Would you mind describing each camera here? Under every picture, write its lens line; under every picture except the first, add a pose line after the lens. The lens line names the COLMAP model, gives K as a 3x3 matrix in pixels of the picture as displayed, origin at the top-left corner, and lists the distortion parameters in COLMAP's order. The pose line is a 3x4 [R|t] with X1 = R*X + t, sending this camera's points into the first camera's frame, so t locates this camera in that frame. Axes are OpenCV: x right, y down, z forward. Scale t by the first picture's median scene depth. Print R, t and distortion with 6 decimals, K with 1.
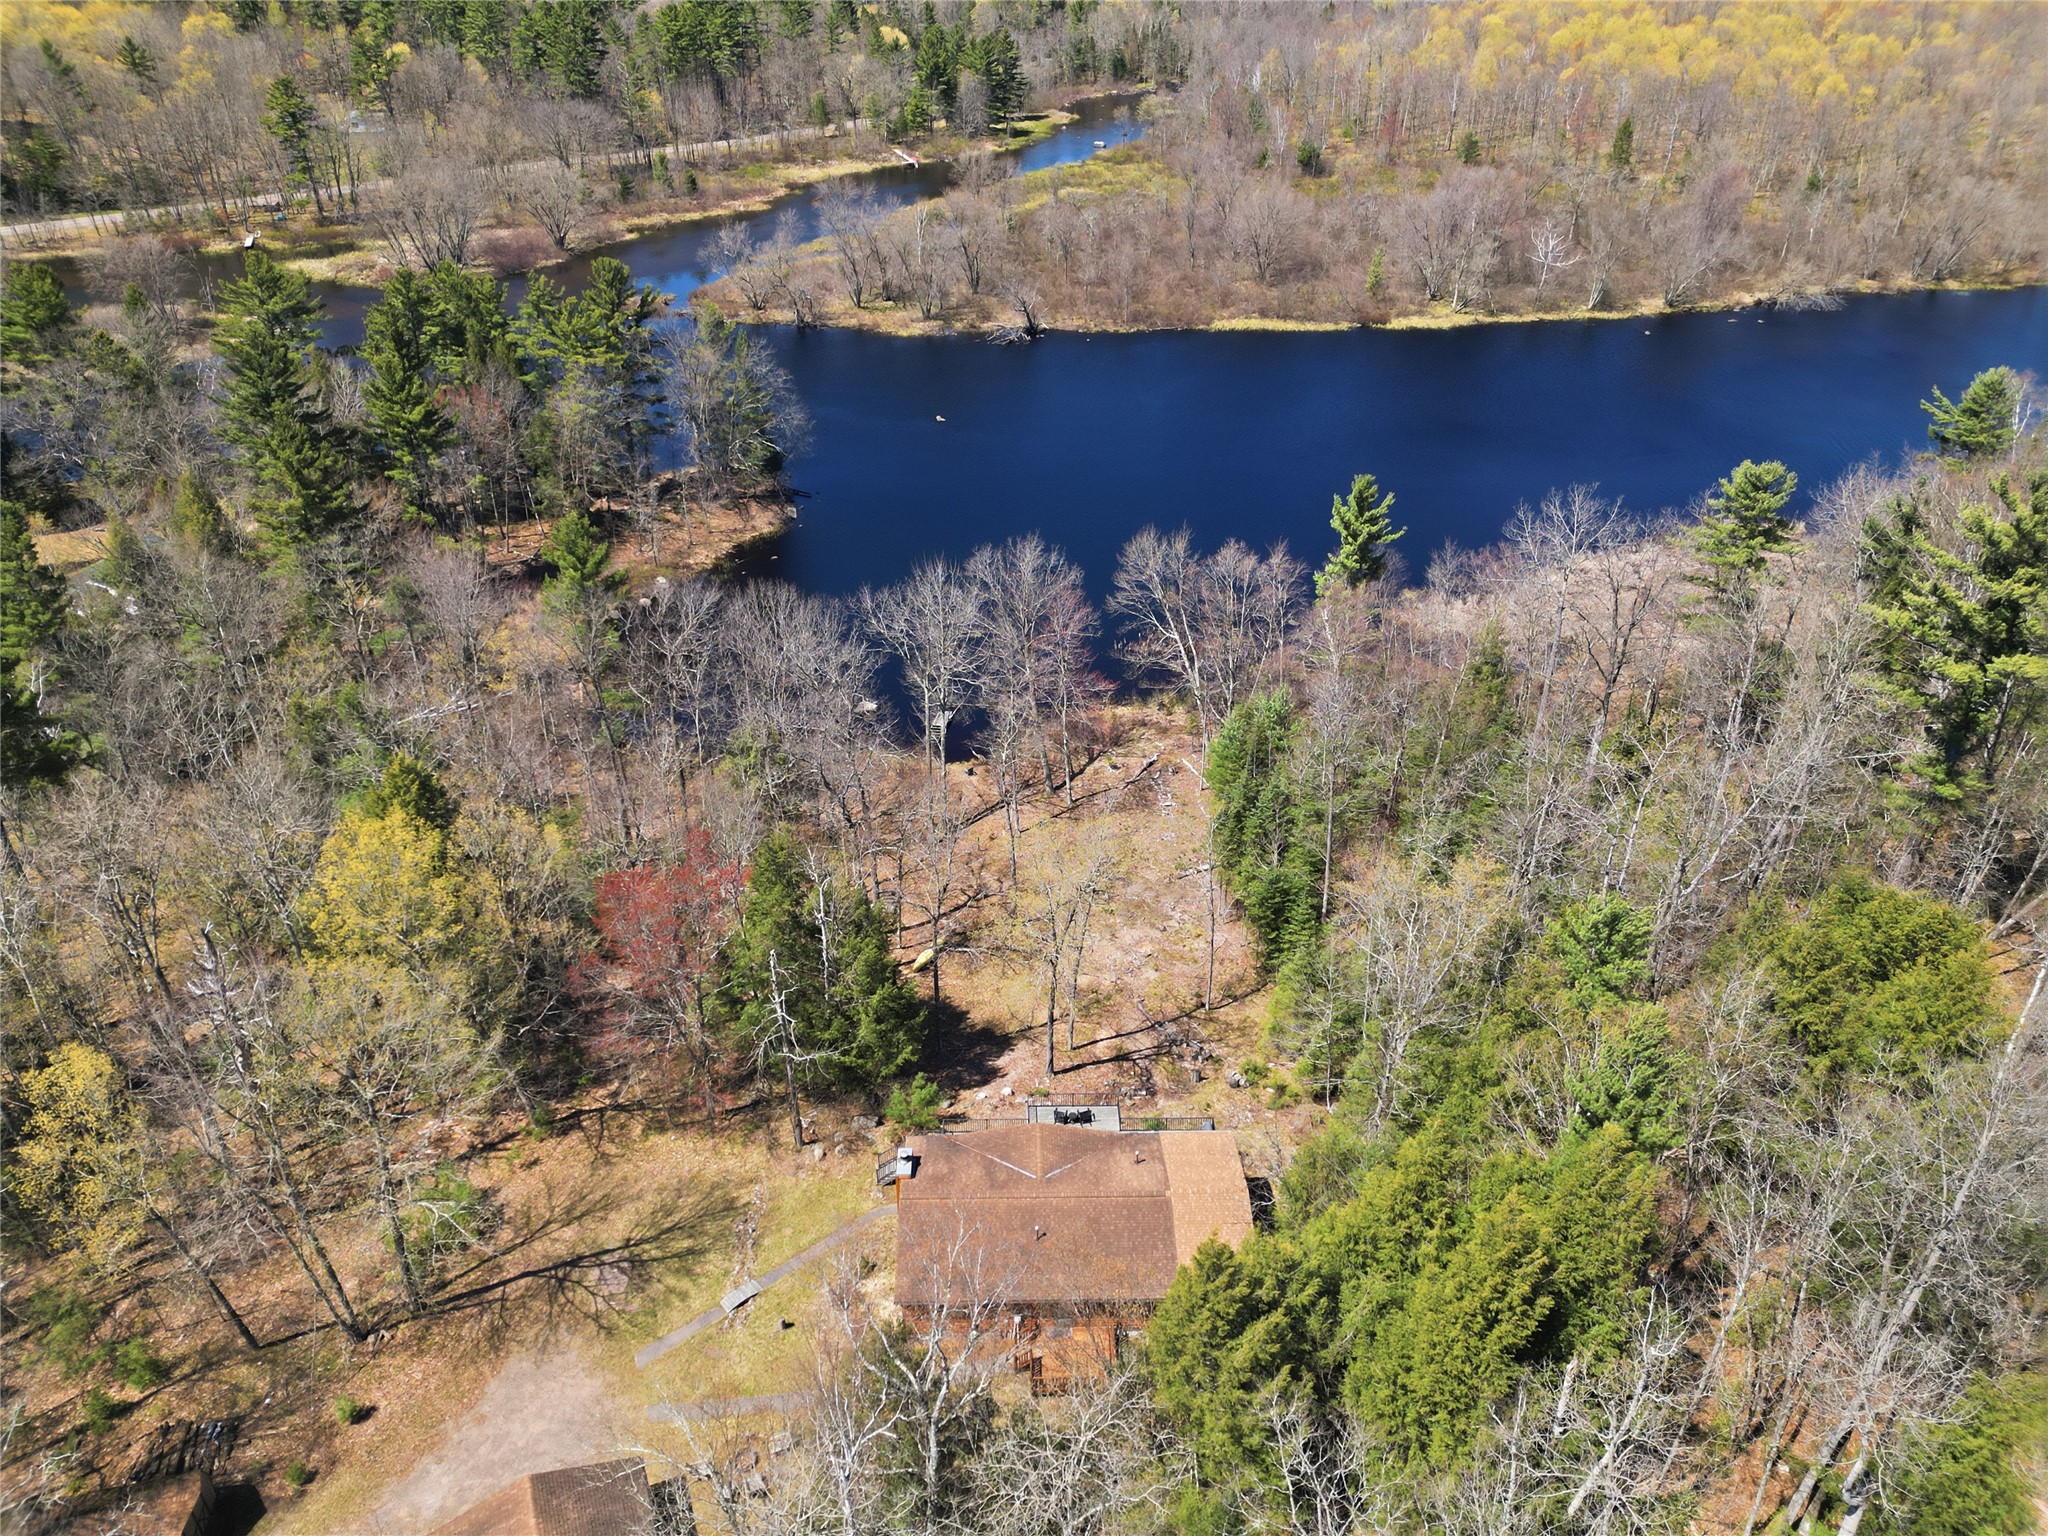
lens RADIAL K [[1520.3, 0, 954.7], [0, 1520.3, 834.7], [0, 0, 1]] dist [0.057556, -0.047209]
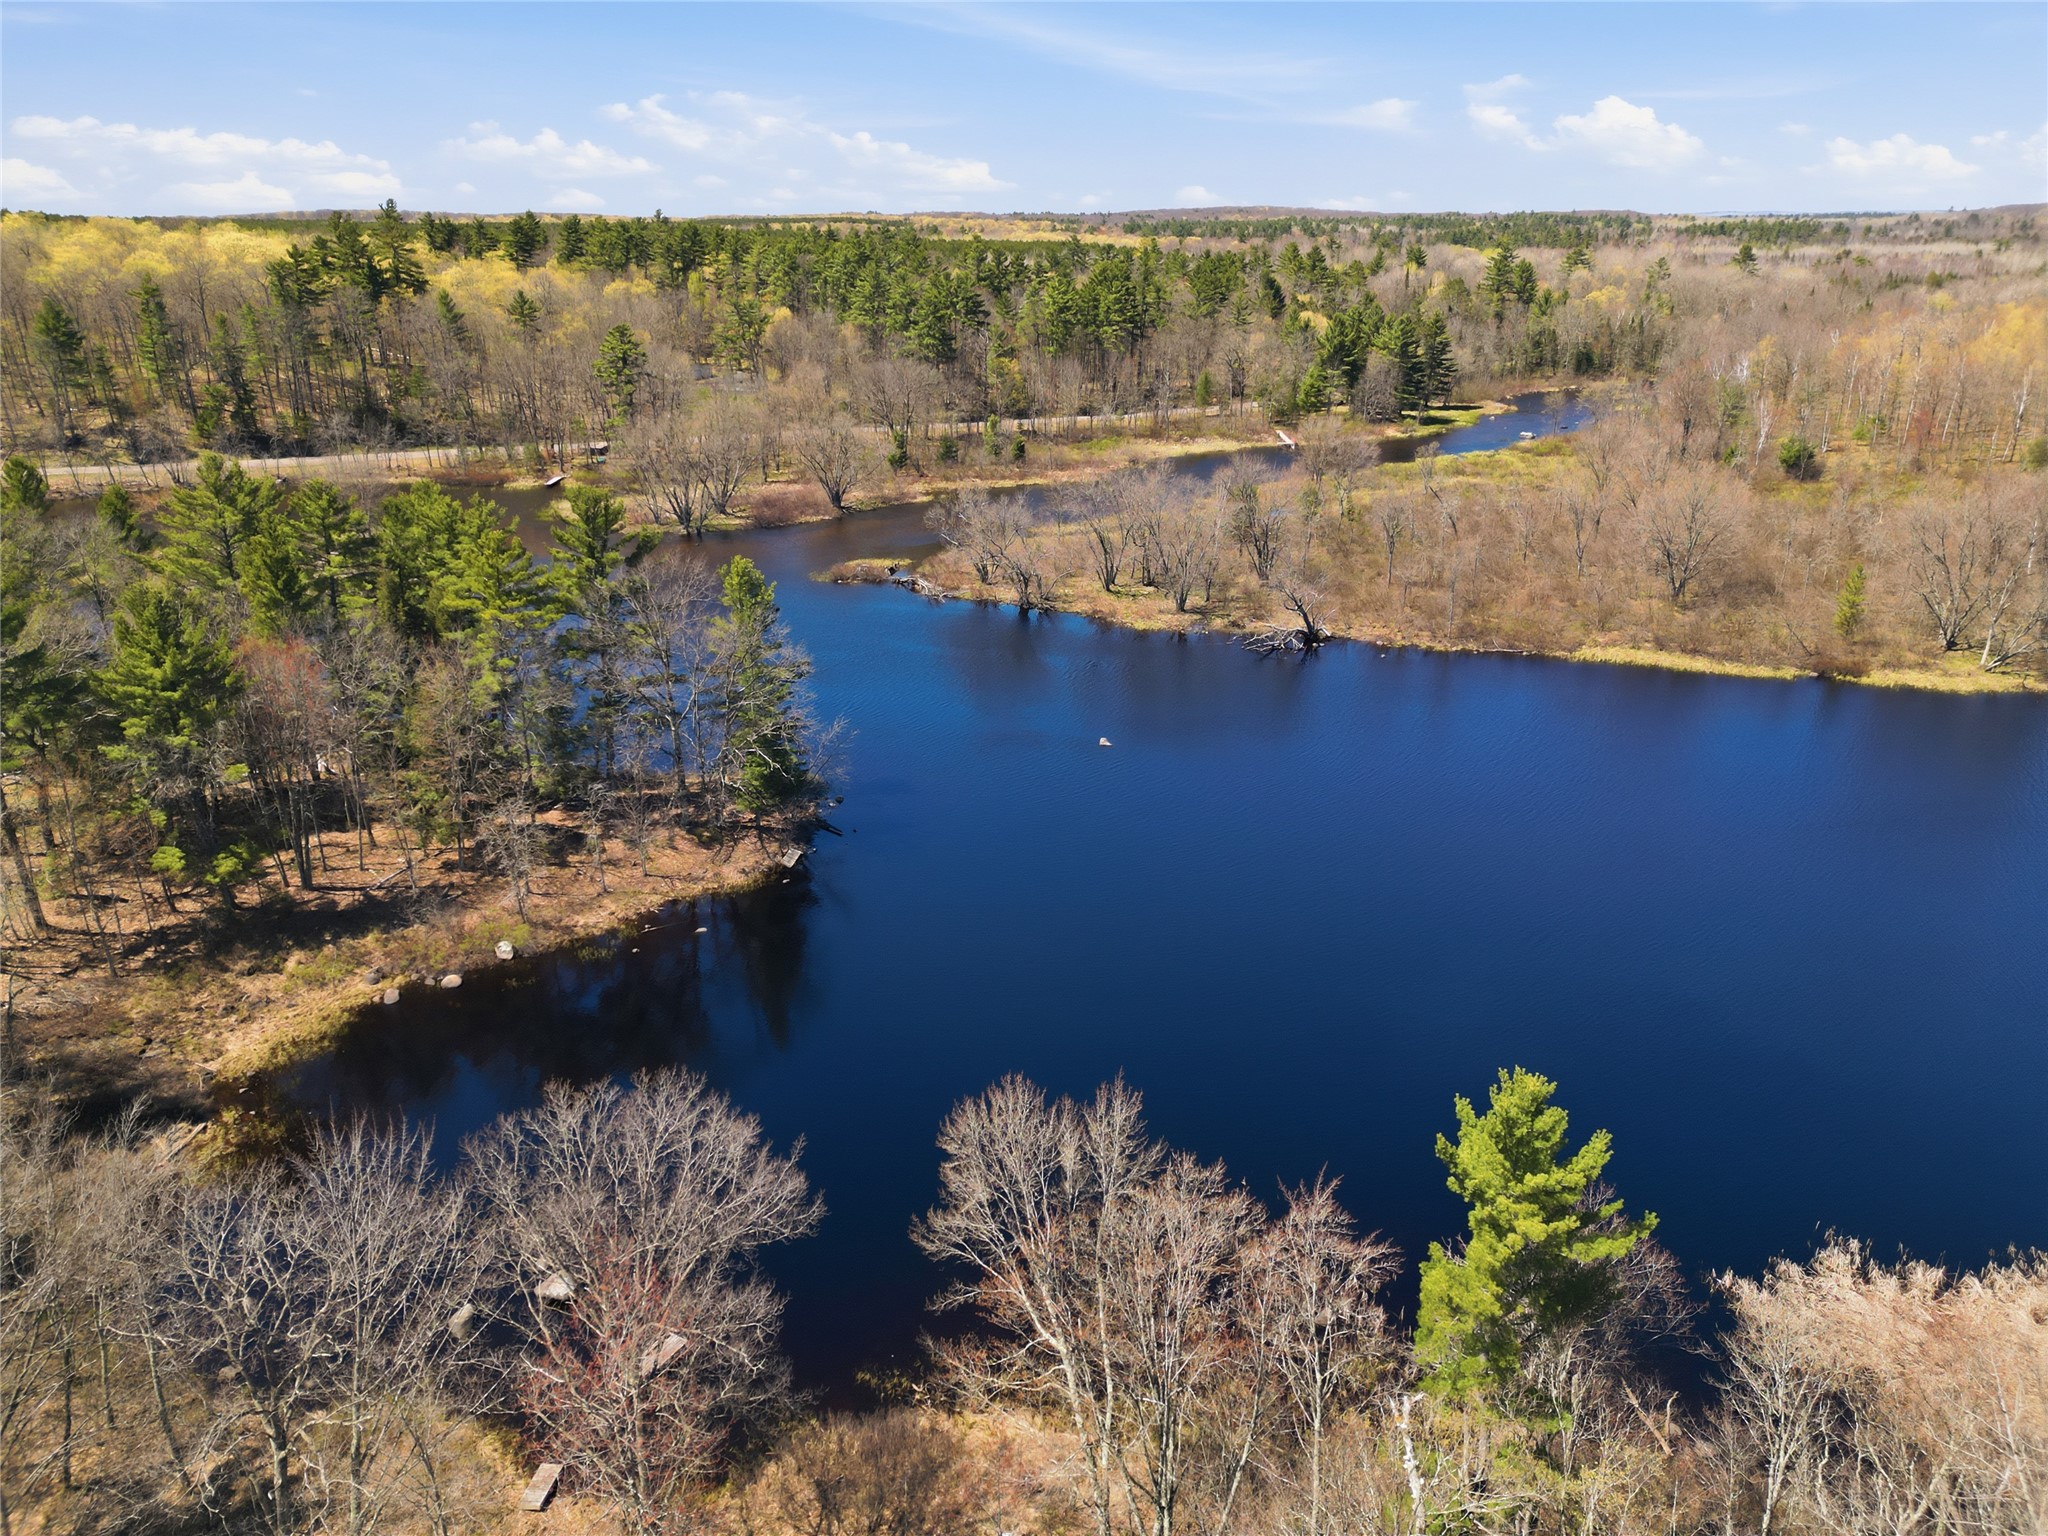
lens RADIAL K [[1520.3, 0, 921.0], [0, 1520.3, 833.2], [0, 0, 1]] dist [0.057556, -0.047209]
pose [[0.944651, 0.129181, -0.301573, 0.109851], [-0.179527, 0.972919, -0.145595, -0.099786], [0.274598, 0.191677, 0.942261, 0.281494]]
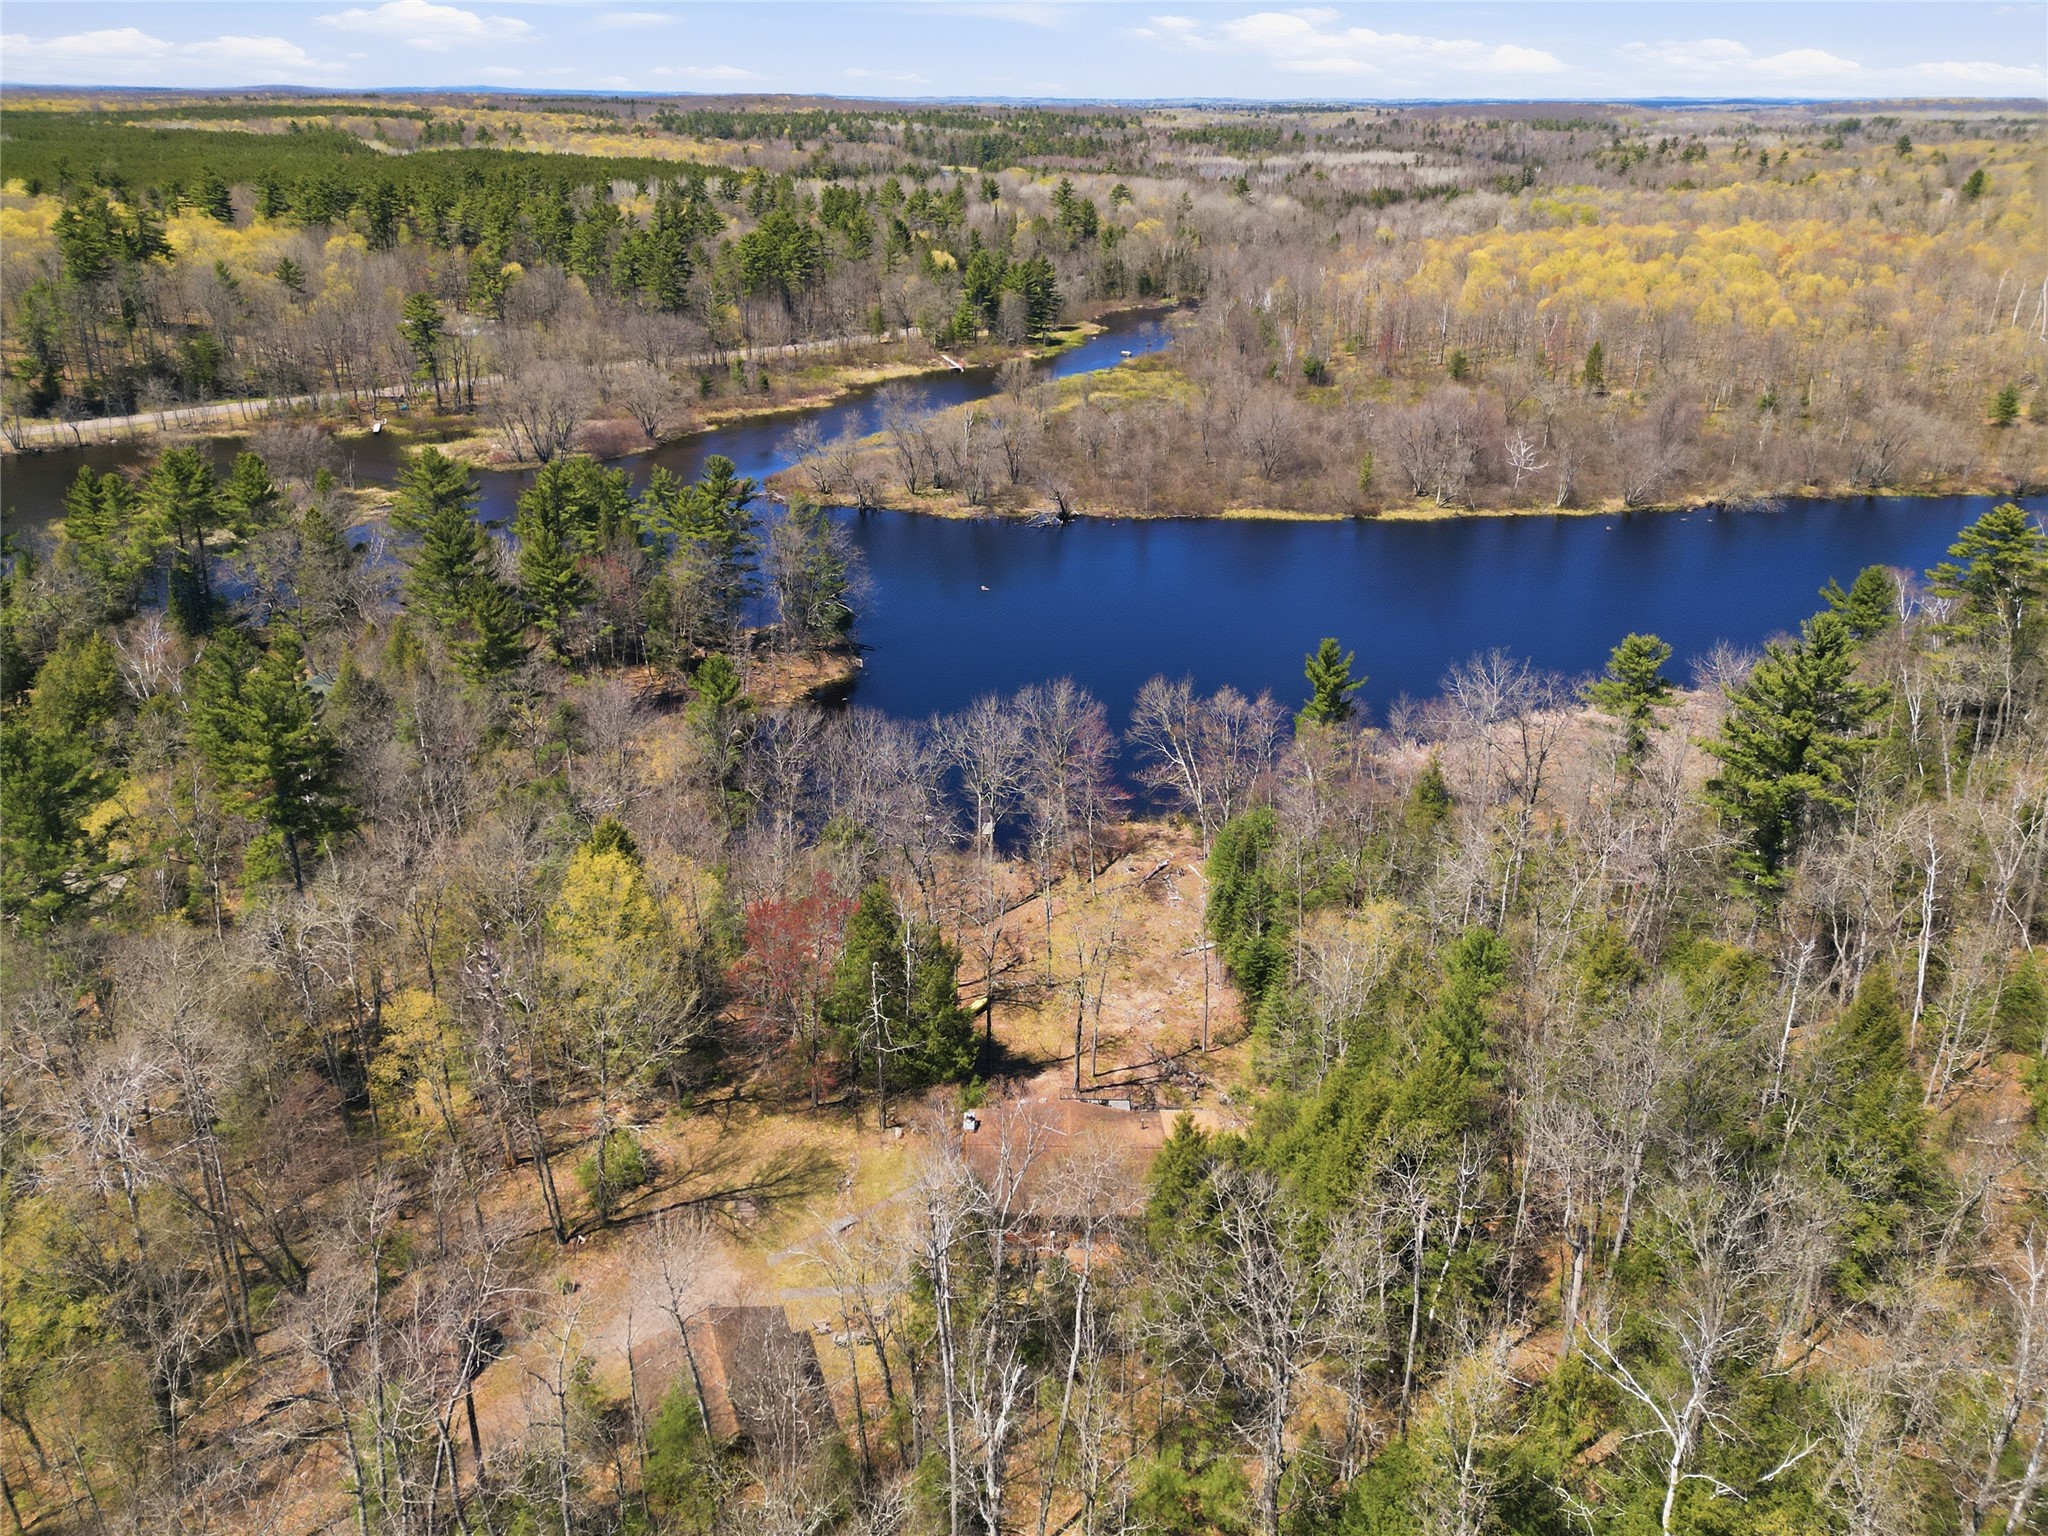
lens RADIAL K [[1520.3, 0, 924.0], [0, 1520.3, 781.6], [0, 0, 1]] dist [0.057556, -0.047209]
pose [[0.999051, 0.024395, -0.036073, -0.008544], [-0.029186, 0.989877, -0.138895, 0.029890], [0.032319, 0.139816, 0.989650, -0.106886]]
